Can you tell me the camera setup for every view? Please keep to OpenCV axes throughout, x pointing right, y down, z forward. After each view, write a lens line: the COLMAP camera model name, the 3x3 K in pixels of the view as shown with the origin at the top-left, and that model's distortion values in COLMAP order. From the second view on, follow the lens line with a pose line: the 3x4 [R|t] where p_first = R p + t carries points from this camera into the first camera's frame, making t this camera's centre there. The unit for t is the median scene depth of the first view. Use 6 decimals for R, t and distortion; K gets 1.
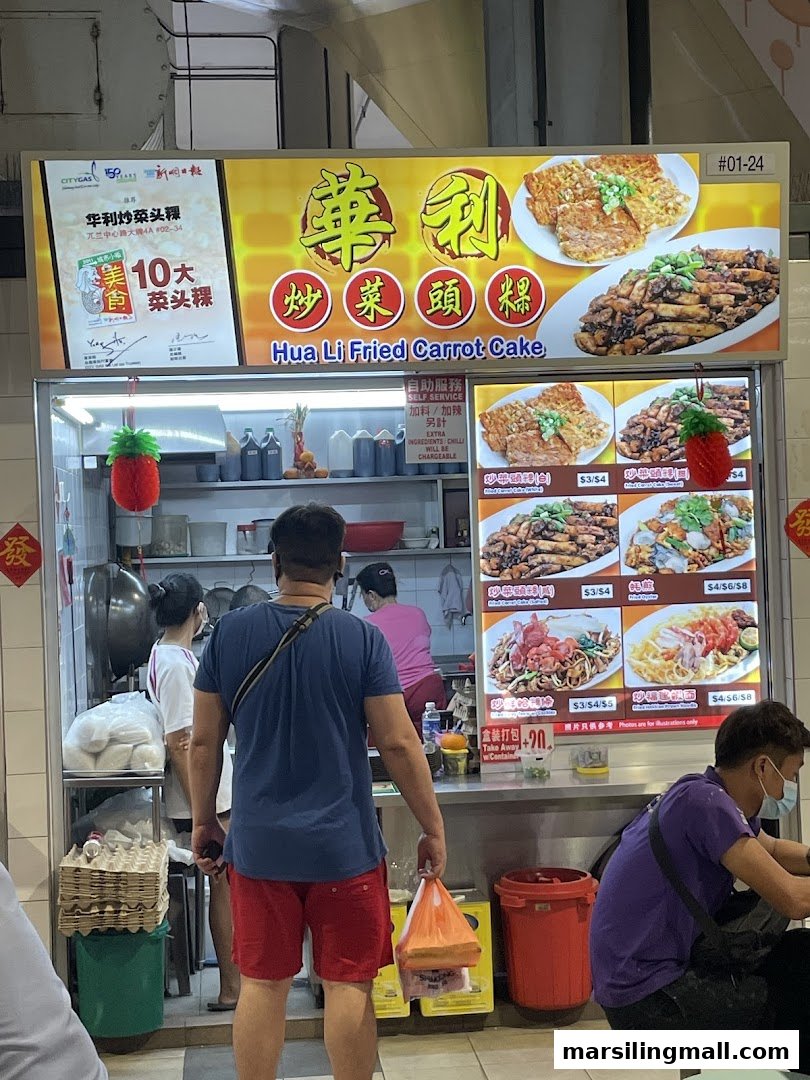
lens RADIAL K [[1884.0, 0, 408.0], [0, 1884.0, 525.2], [0, 0, 1]] dist [0.110371, 0.086797]
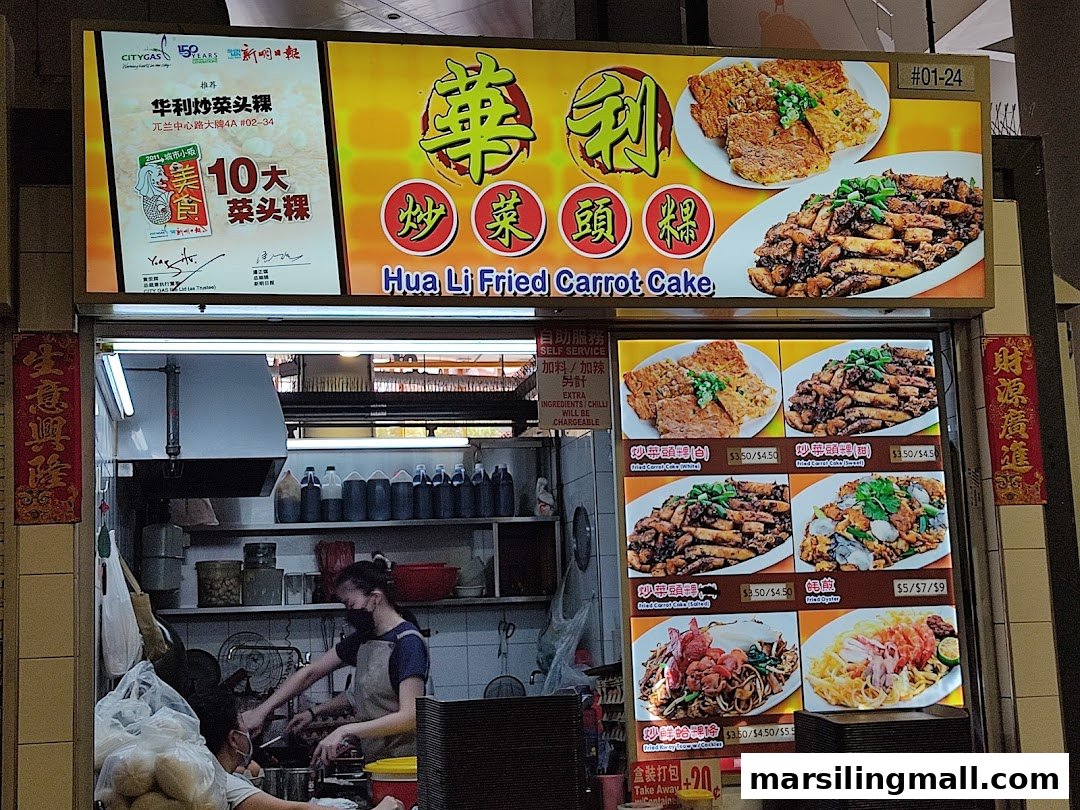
lens RADIAL K [[1632.8, 0, 534.1], [0, 1632.8, 399.0], [0, 0, 1]] dist [0.191981, -0.949139]
pose [[0.995028, 0.010189, 0.099075, -0.075497], [0.004978, 0.988423, -0.151643, 0.063149], [-0.099473, 0.151382, 0.983457, 0.315128]]
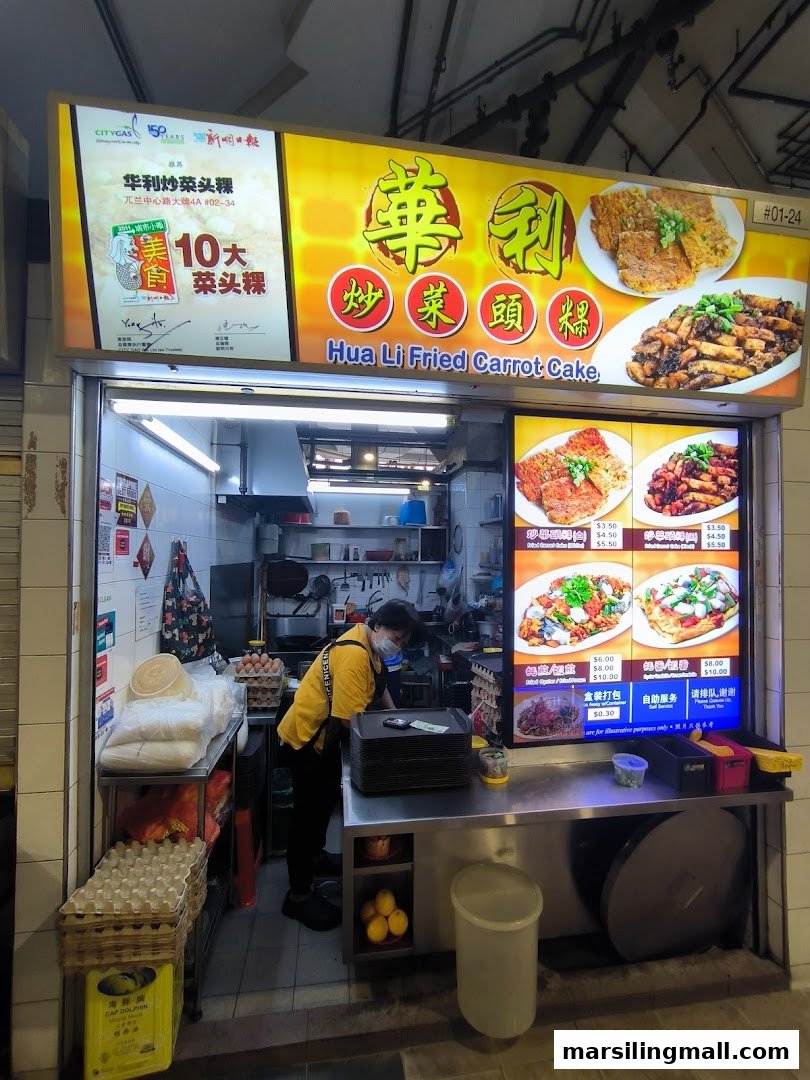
lens RADIAL K [[488.9, 0, 410.1], [0, 488.9, 542.3], [0, 0, 1]] dist [-0.054810, 0.042301]
pose [[0.997691, 0.043162, 0.052434, -0.039015], [-0.041911, 0.998815, -0.024740, 0.008084], [-0.053440, 0.022485, 0.998318, 0.749059]]
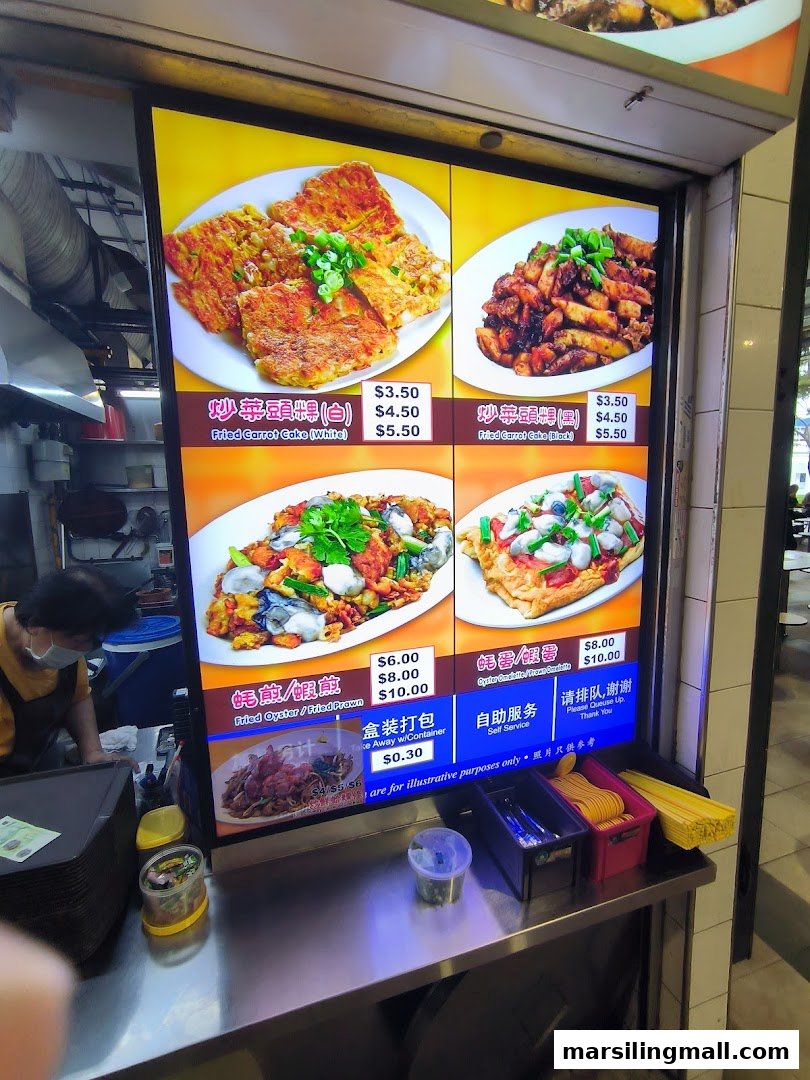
lens RADIAL K [[489.2, 0, 413.4], [0, 489.2, 542.0], [0, 0, 1]] dist [-0.065805, 0.058819]
pose [[0.976409, -0.012634, 0.215560, 0.072013], [-0.014729, 0.992065, 0.124862, 0.011275], [-0.215427, -0.125091, 0.968475, 0.898150]]
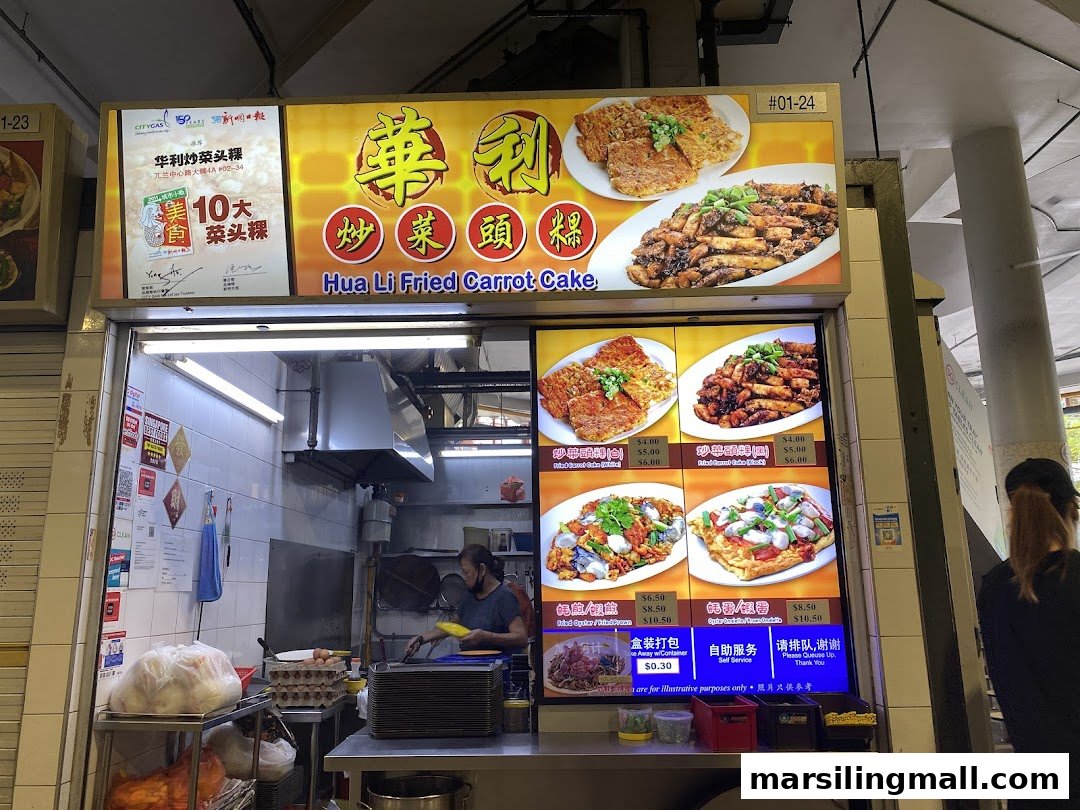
lens RADIAL K [[813.7, 0, 538.6], [0, 813.7, 399.1], [0, 0, 1]] dist [0.165465, -0.477714]
pose [[0.991403, -0.008392, -0.130577, 0.098274], [-0.020588, 0.975507, -0.219003, 0.062593], [0.129216, 0.219808, 0.966948, 0.594193]]
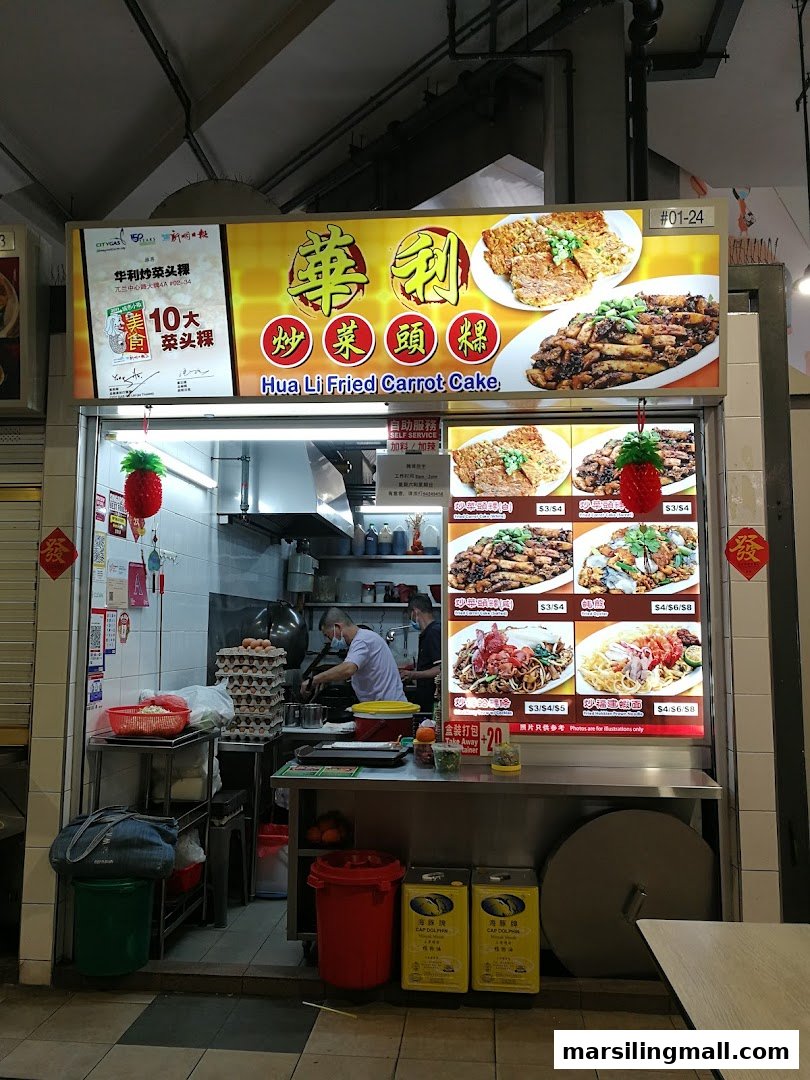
lens RADIAL K [[868.1, 0, 400.1], [0, 868.1, 535.4], [0, 0, 1]] dist [0.009245, -0.003494]
pose [[0.979757, 0.019491, -0.199239, 0.119795], [-0.039922, 0.994281, -0.099051, 0.050295], [0.196169, 0.105000, 0.974932, 0.494951]]
